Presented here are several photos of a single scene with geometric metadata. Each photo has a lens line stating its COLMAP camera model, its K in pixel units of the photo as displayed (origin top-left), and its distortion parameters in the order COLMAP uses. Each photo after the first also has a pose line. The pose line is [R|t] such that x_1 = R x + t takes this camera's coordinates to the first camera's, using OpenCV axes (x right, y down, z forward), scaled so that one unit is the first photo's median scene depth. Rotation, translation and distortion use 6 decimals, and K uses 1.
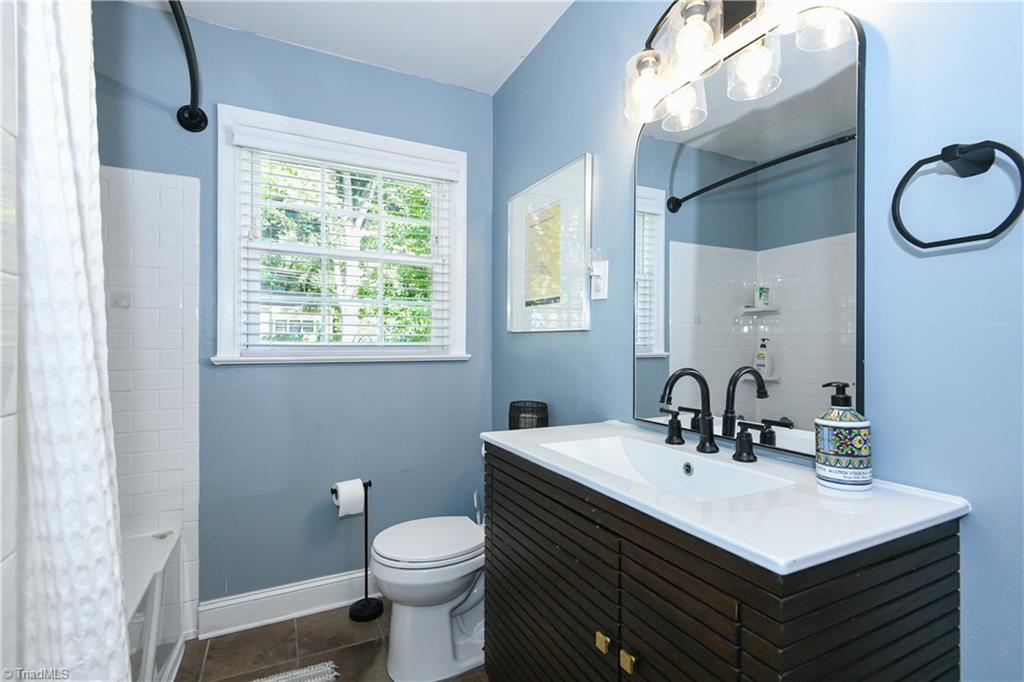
lens RADIAL K [[467.4, 0, 511.0], [0, 467.4, 345.1], [0, 0, 1]] dist [0.000321, -0.000943]
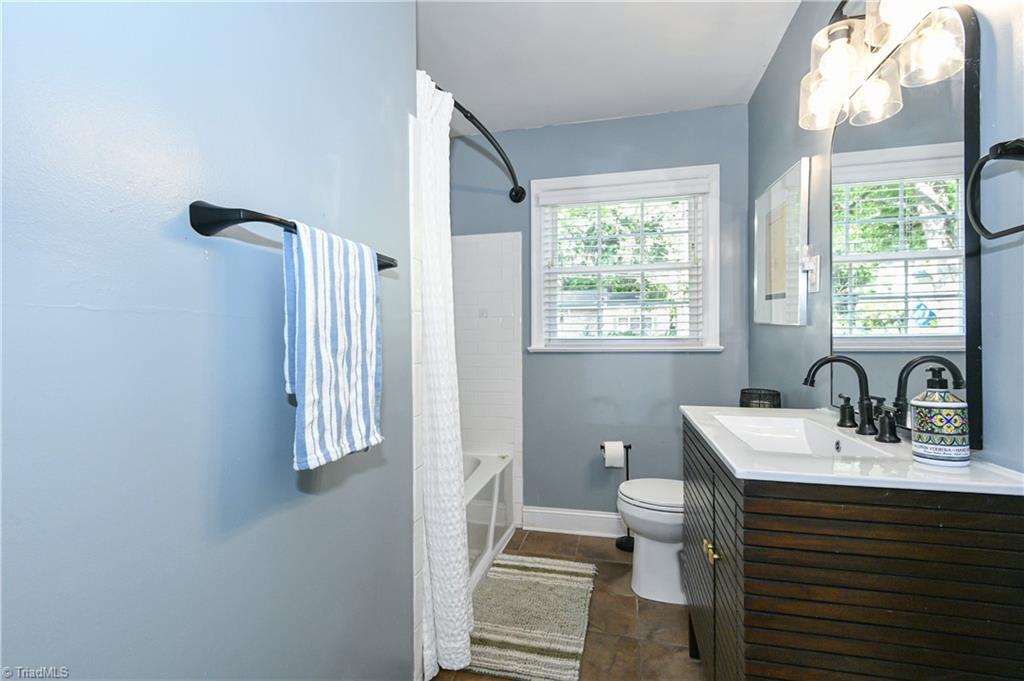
lens RADIAL K [[467.4, 0, 511.0], [0, 467.4, 344.6], [0, 0, 1]] dist [0.000321, -0.000943]
pose [[0.766214, -0.001383, -0.642584, 0.326095], [0.006200, 0.999967, 0.005241, 0.008750], [0.642556, -0.008000, 0.766197, -0.228390]]
